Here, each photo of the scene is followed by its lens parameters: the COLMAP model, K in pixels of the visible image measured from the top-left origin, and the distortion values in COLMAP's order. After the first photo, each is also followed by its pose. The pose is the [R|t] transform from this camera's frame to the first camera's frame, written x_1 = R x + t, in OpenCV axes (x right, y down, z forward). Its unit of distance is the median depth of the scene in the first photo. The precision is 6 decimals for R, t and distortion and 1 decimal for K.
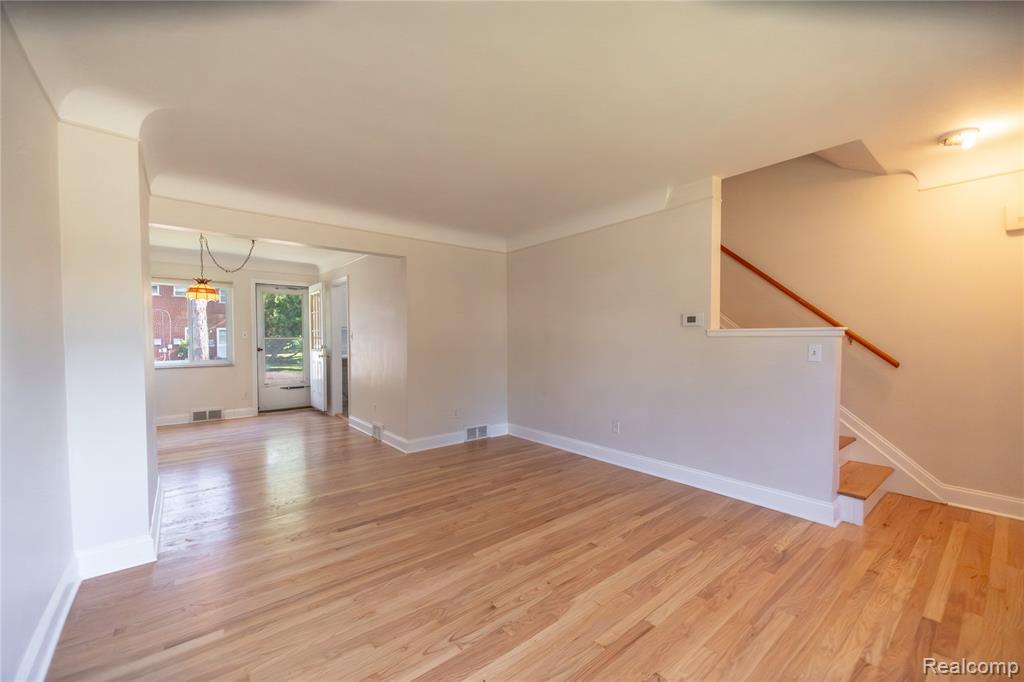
lens RADIAL K [[414.4, 0, 512.6], [0, 414.4, 346.7], [0, 0, 1]] dist [0.001506, 0.000027]
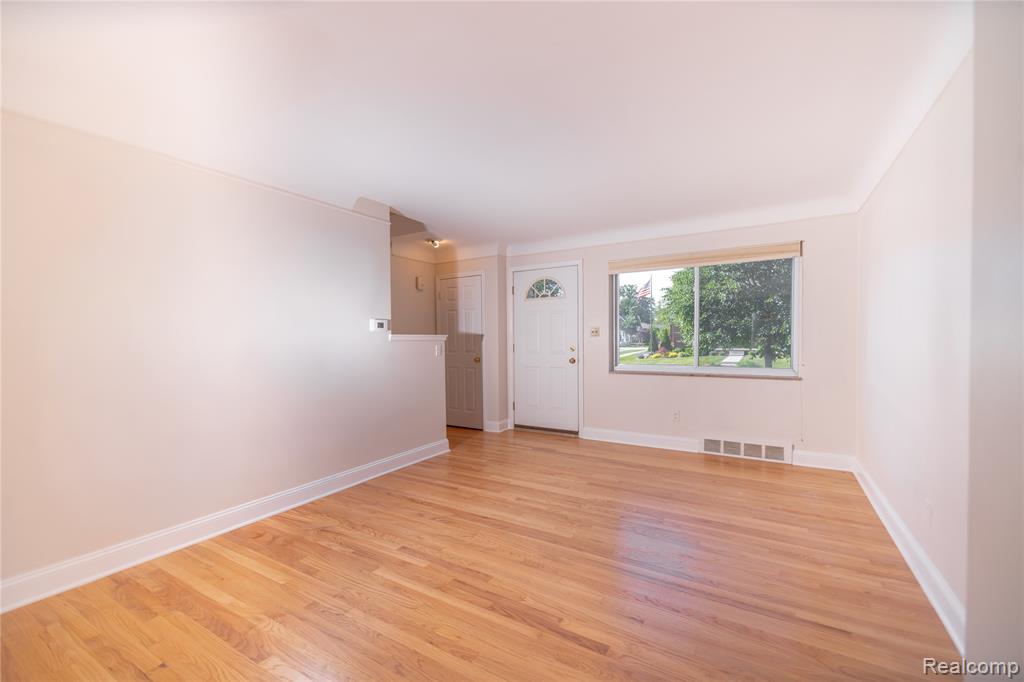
lens RADIAL K [[414.4, 0, 512.6], [0, 414.4, 346.7], [0, 0, 1]] dist [0.001506, 0.000027]
pose [[-0.331274, -0.011929, 0.943459, -0.829990], [0.030231, 0.999272, 0.023250, -0.028253], [-0.943050, 0.036224, -0.330672, 1.150717]]
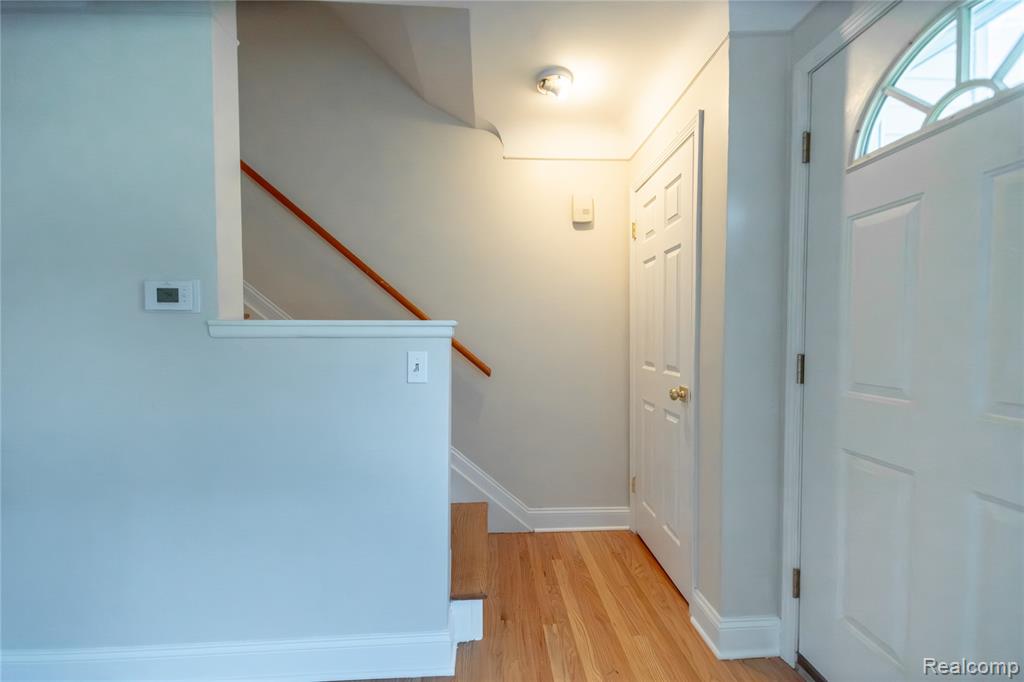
lens RADIAL K [[414.4, 0, 512.6], [0, 414.4, 346.7], [0, 0, 1]] dist [0.001506, 0.000027]
pose [[0.582353, -0.019328, 0.812706, 0.332348], [0.017856, 0.999780, 0.010982, -0.013682], [-0.812740, 0.008117, 0.582570, 0.534584]]
